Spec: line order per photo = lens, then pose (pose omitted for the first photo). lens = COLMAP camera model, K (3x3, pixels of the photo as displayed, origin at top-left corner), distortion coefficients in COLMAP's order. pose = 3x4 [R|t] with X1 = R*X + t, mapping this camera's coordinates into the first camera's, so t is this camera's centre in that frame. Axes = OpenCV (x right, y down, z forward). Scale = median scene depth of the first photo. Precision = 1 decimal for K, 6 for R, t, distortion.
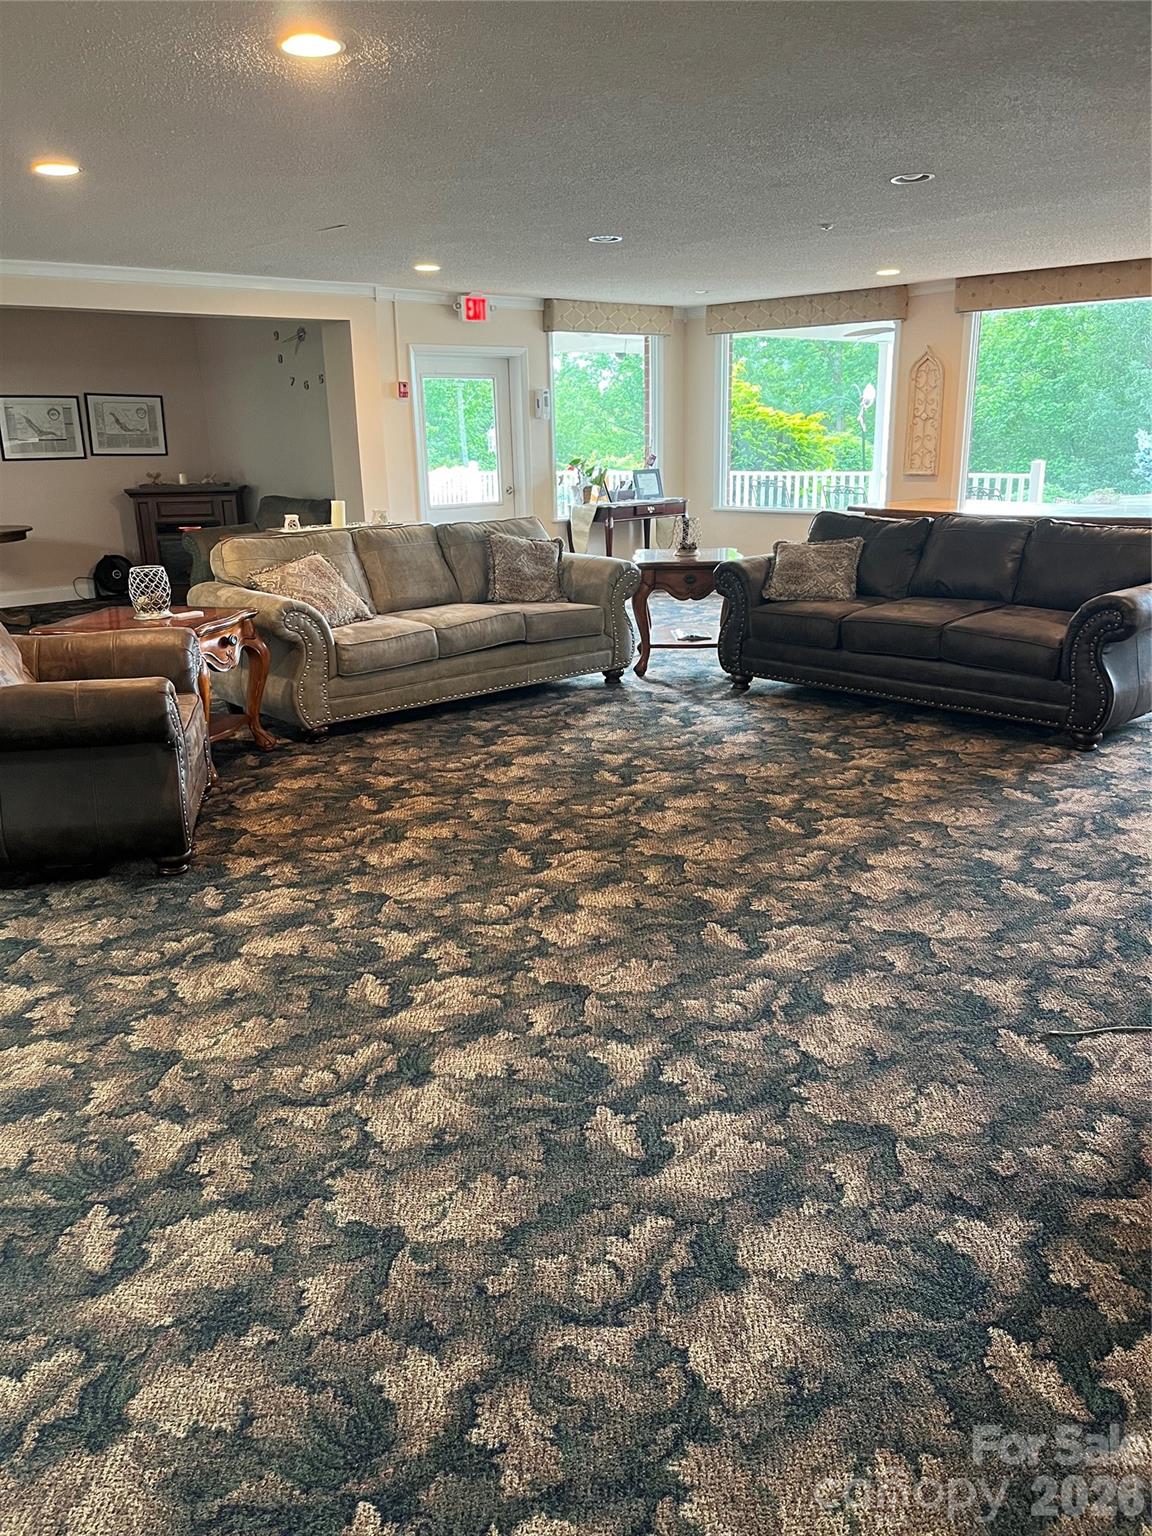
lens RADIAL K [[1161.4, 0, 566.4], [0, 1161.4, 768.9], [0, 0, 1]] dist [0.015388, -0.031254]
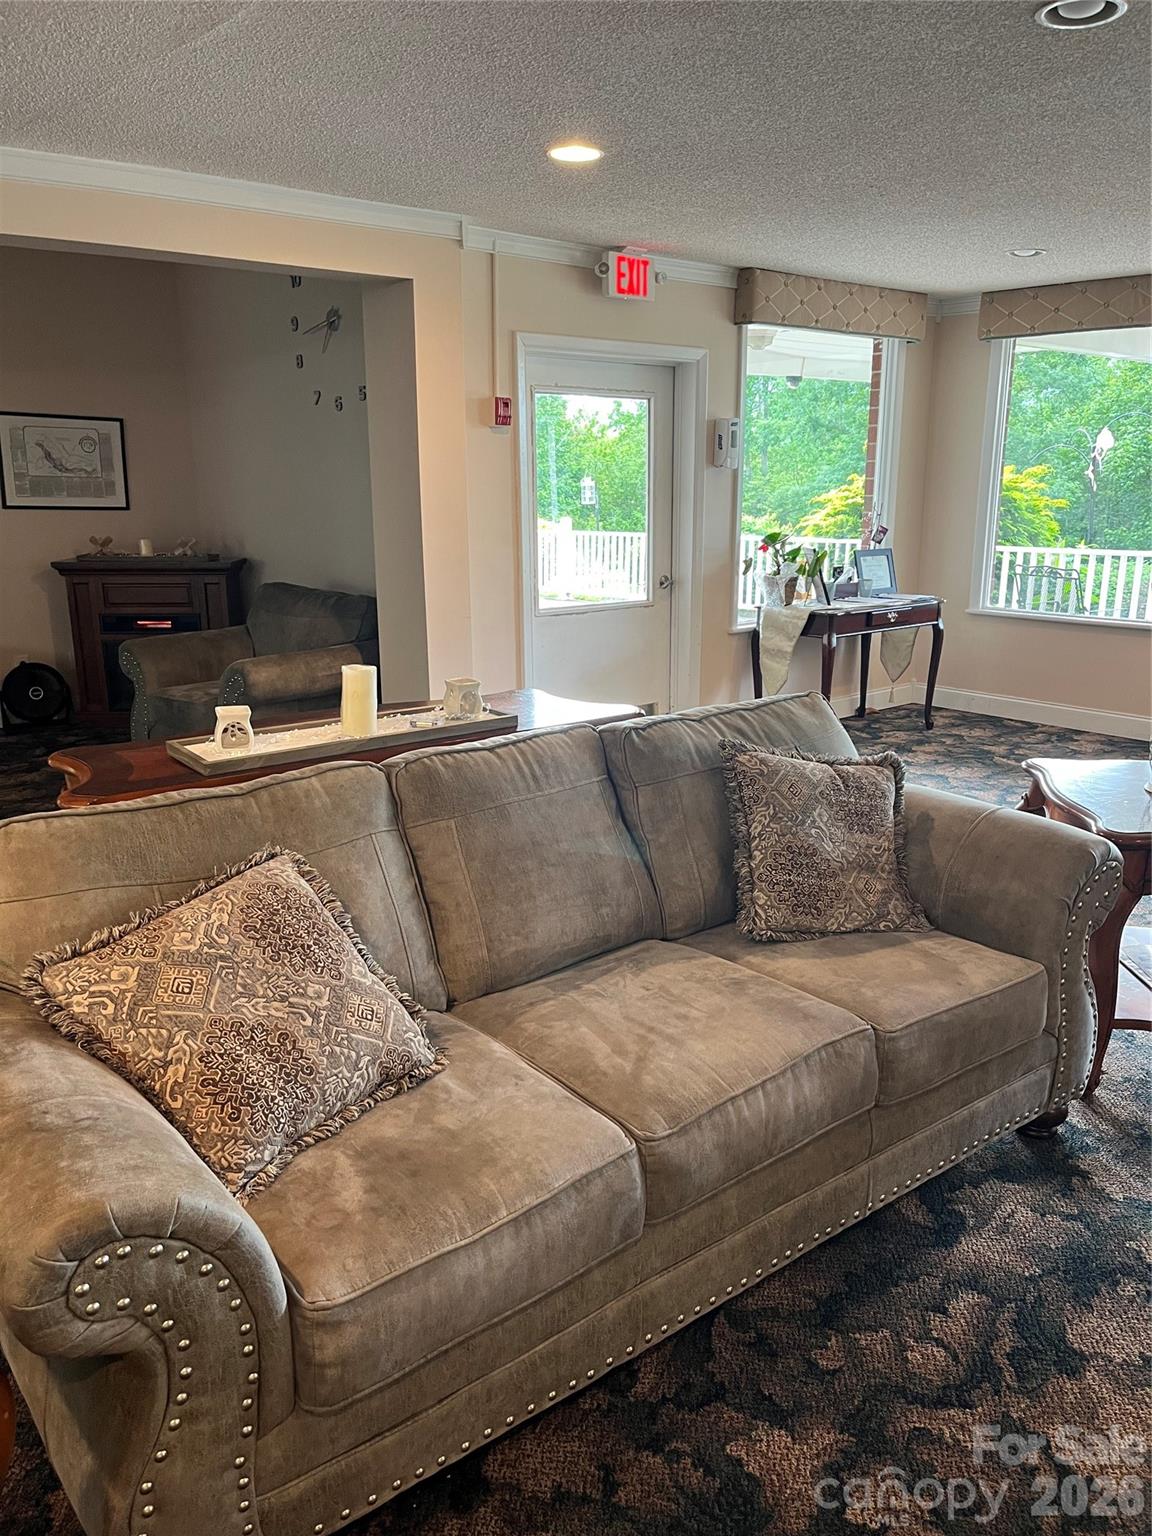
lens RADIAL K [[1161.4, 0, 579.7], [0, 1161.4, 763.2], [0, 0, 1]] dist [0.015388, -0.031254]
pose [[0.998890, 0.031098, -0.035378, -0.068949], [-0.032517, 0.998660, -0.040269, -0.118652], [0.034078, 0.041375, 0.998562, 0.394165]]
